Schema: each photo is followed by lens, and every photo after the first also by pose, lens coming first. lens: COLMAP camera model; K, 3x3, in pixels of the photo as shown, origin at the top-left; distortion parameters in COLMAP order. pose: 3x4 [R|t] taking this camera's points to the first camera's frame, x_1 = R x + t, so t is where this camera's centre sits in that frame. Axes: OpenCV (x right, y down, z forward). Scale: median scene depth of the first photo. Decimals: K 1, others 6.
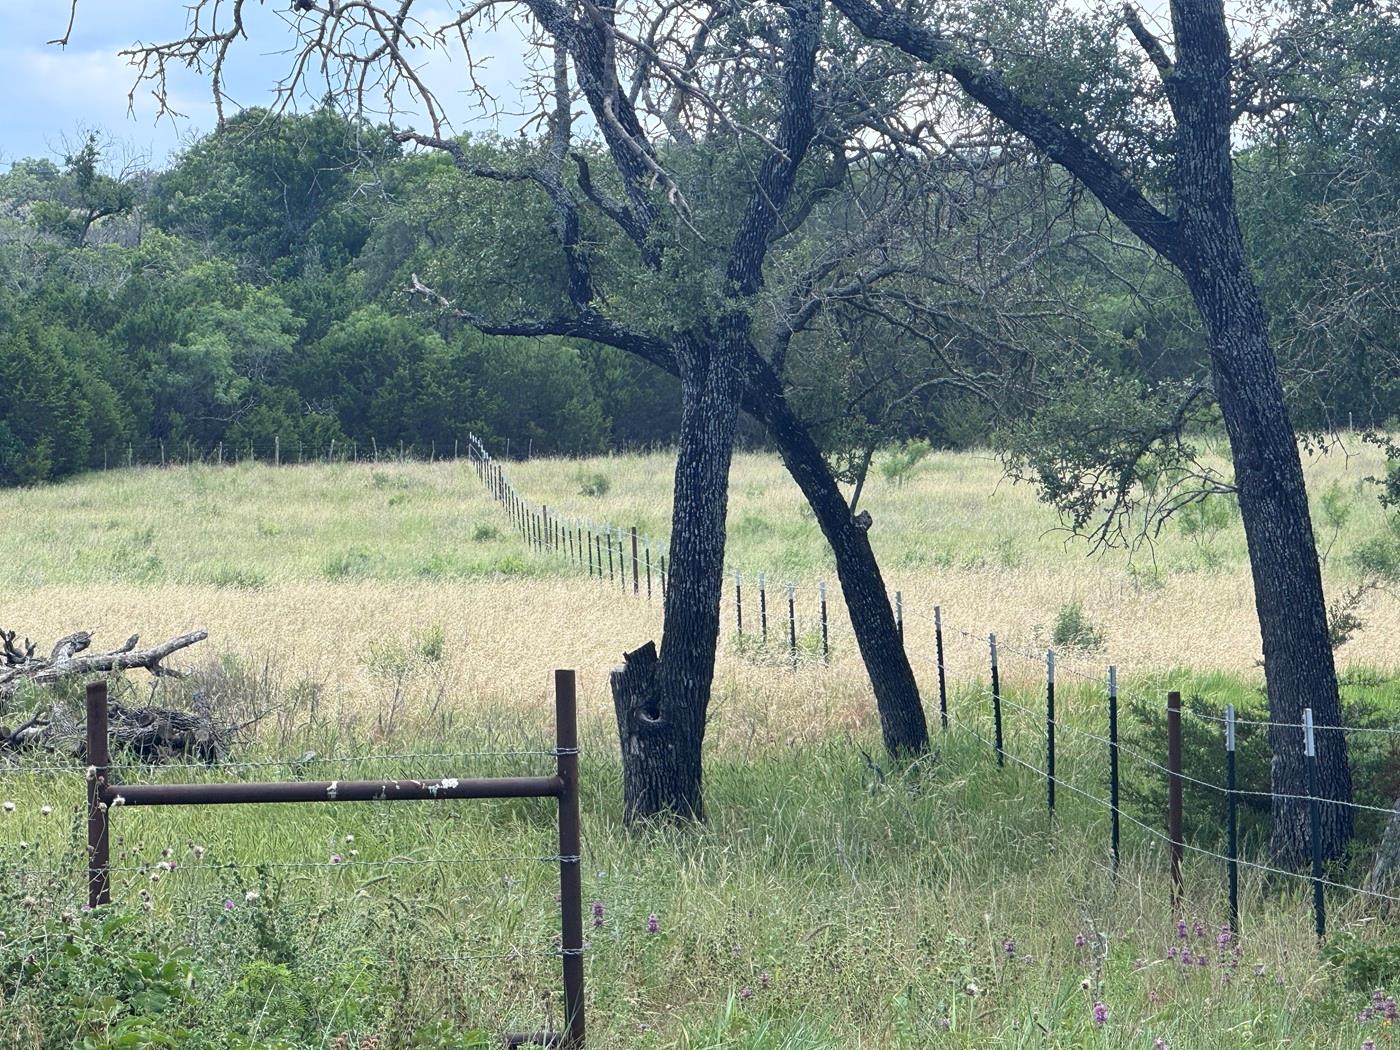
lens RADIAL K [[5098.9, 0, 700.0], [0, 5098.9, 524.7], [0, 0, 1]] dist [0.056425, 0.000000]
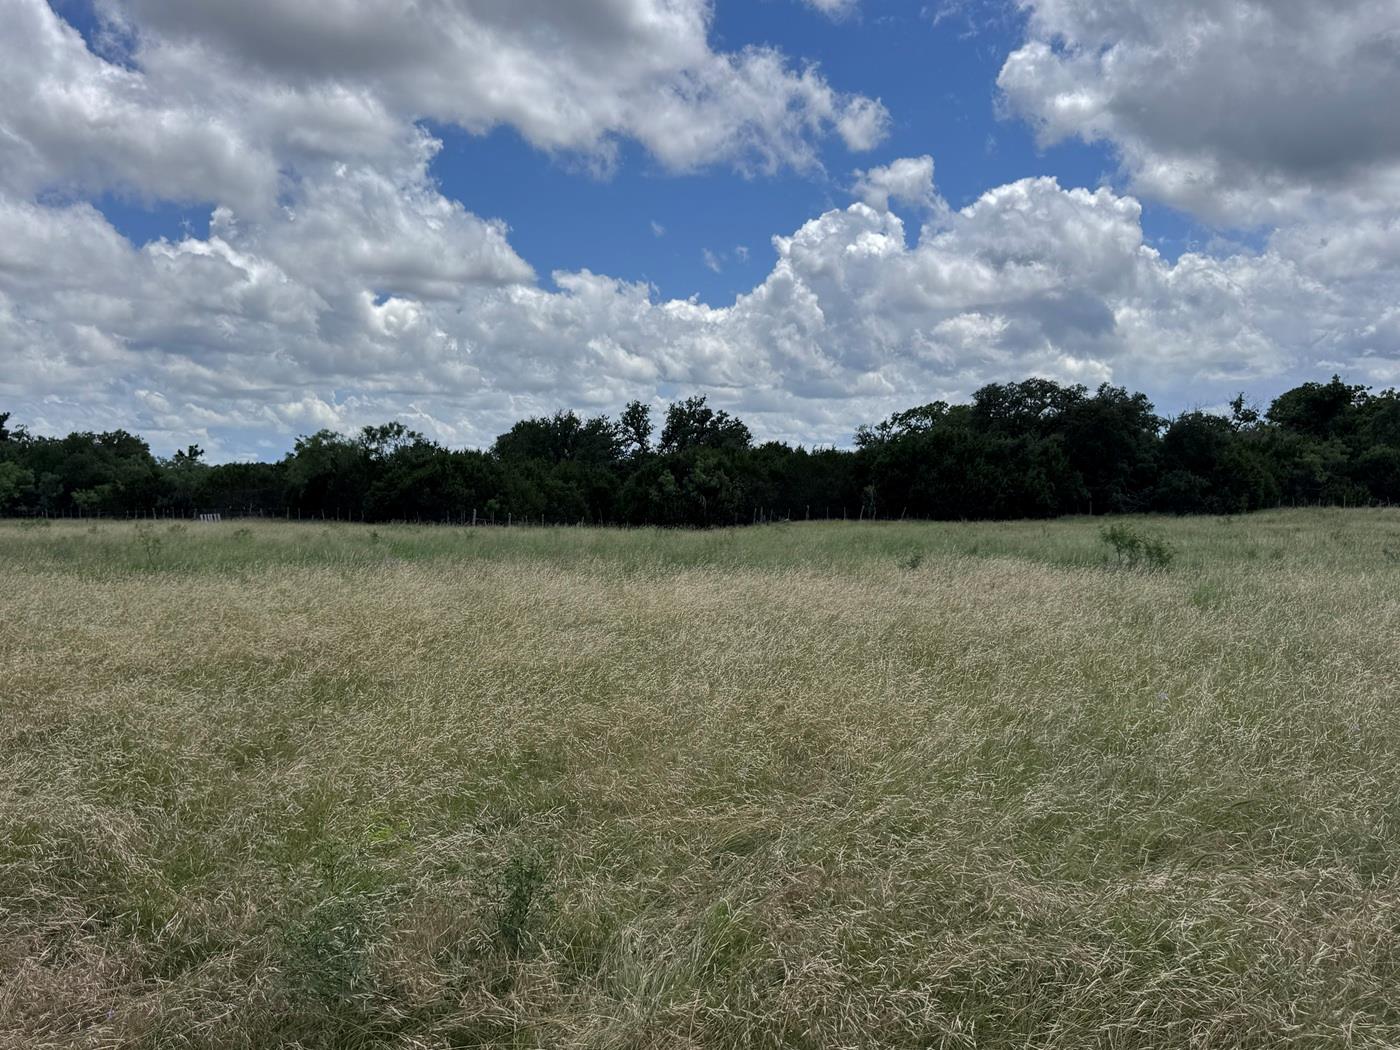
lens RADIAL K [[1264.4, 0, 700.0], [0, 1264.4, 525.7], [0, 0, 1]] dist [0.000949, 0.001028]
pose [[0.877653, 0.023671, -0.478711, -0.063259], [-0.023709, 0.999701, 0.005966, 0.000278], [0.478710, 0.006113, 0.877952, 0.330613]]
